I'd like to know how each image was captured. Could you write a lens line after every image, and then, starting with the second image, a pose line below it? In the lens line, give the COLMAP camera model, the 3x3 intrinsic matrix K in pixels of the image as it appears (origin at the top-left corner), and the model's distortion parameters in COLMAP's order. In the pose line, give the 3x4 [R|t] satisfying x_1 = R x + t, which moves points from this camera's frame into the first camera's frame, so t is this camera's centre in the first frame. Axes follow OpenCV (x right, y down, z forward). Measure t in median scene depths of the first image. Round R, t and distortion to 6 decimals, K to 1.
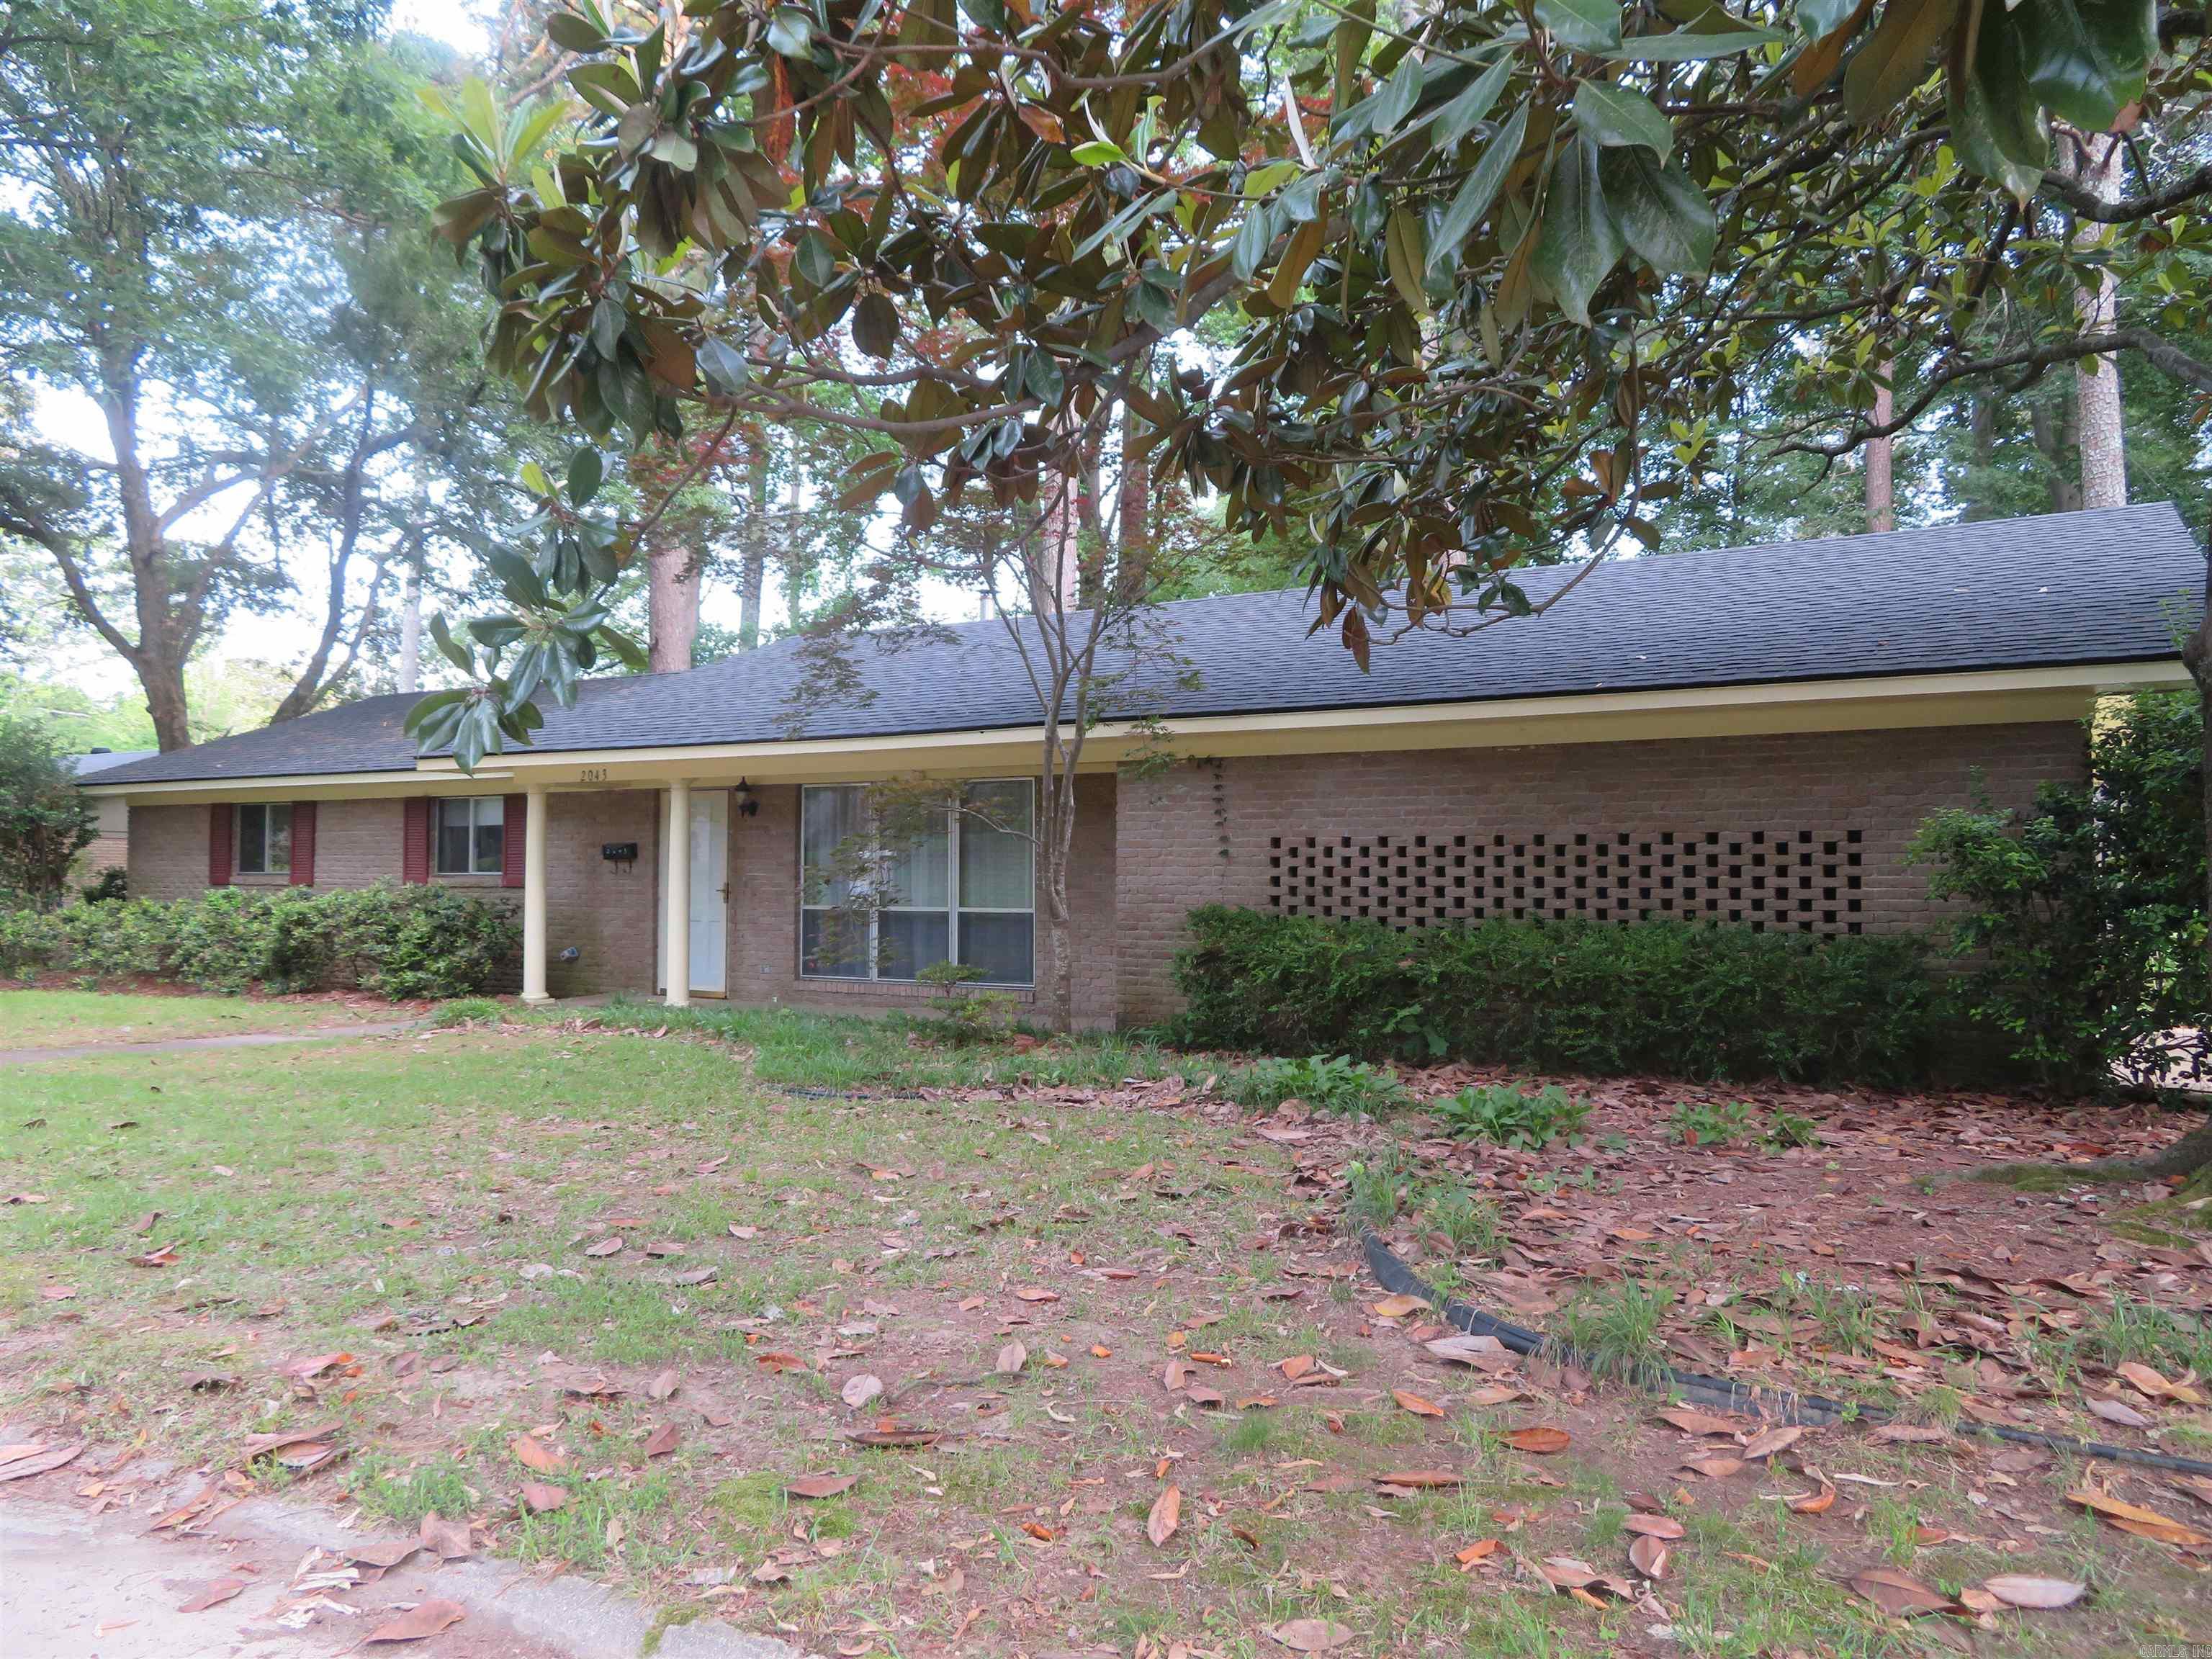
lens RADIAL K [[1607.8, 0, 1106.5], [0, 1607.8, 837.0], [0, 0, 1]] dist [-0.010151, 0.041916]
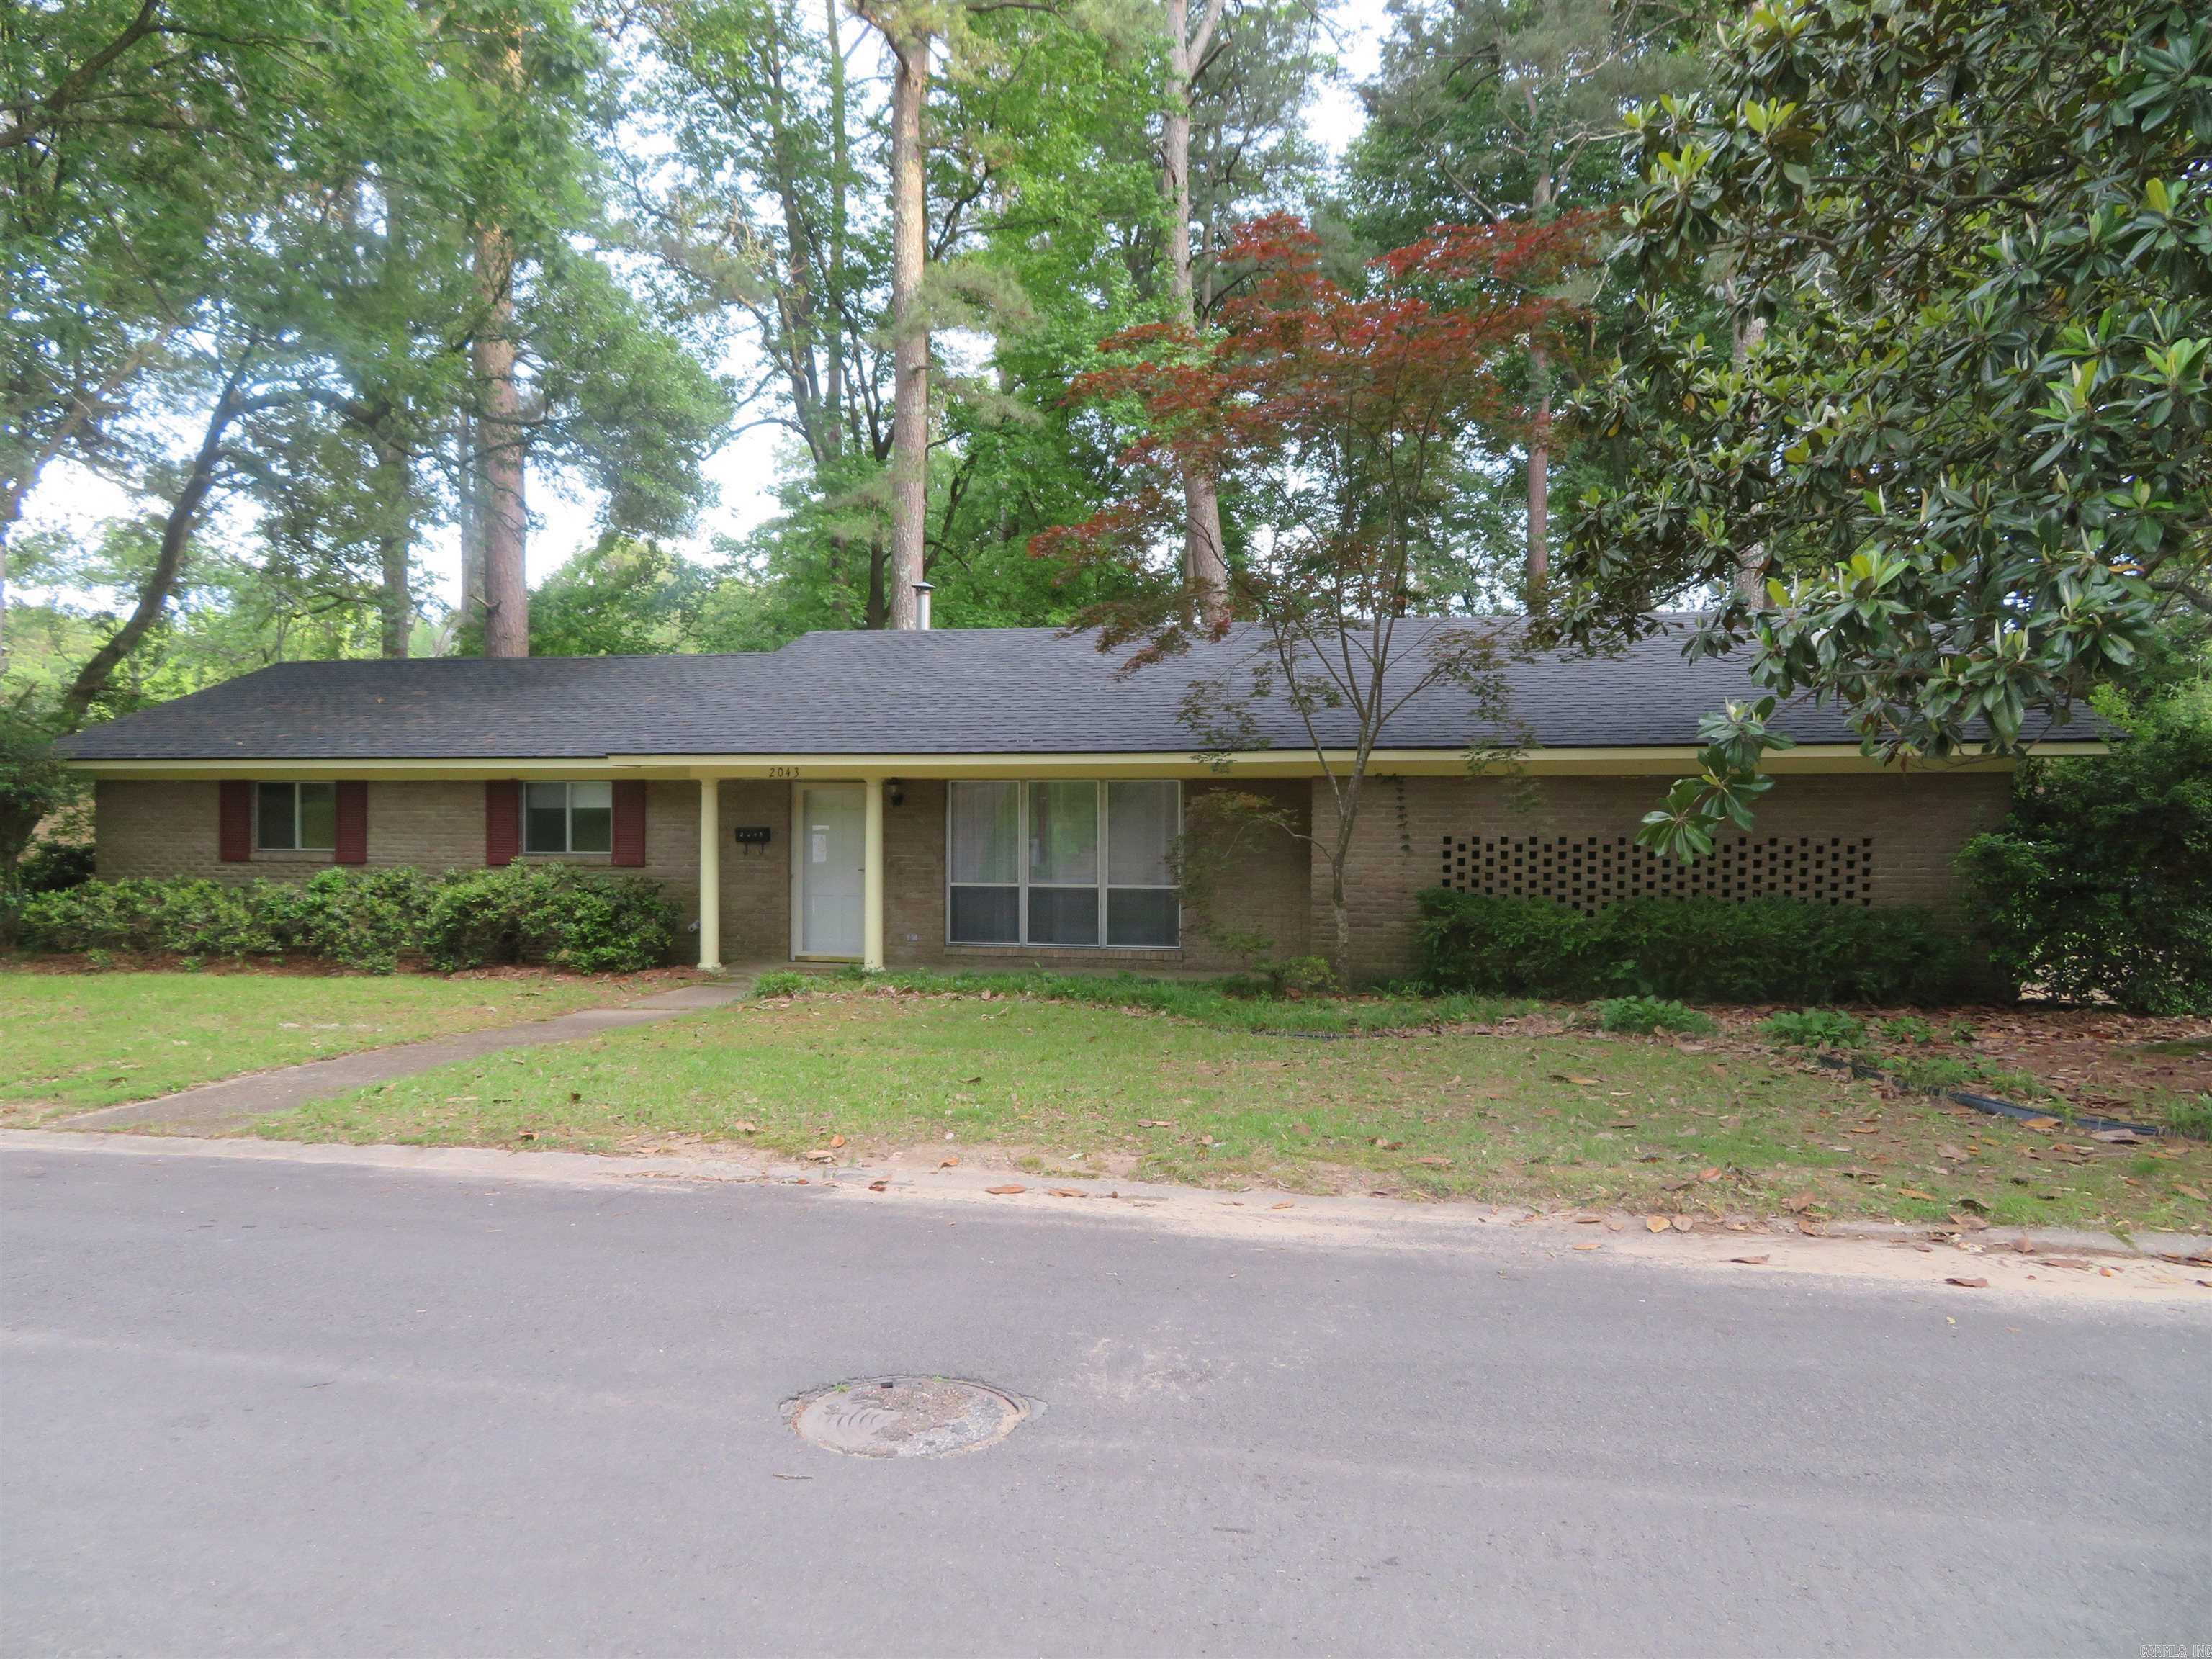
lens RADIAL K [[1607.8, 0, 1106.5], [0, 1607.8, 837.0], [0, 0, 1]] dist [-0.010151, 0.041916]
pose [[0.955547, -0.006083, 0.294775, -0.574655], [-0.006284, 0.999140, 0.040988, -0.053630], [-0.294771, -0.041018, 0.954687, -0.212404]]
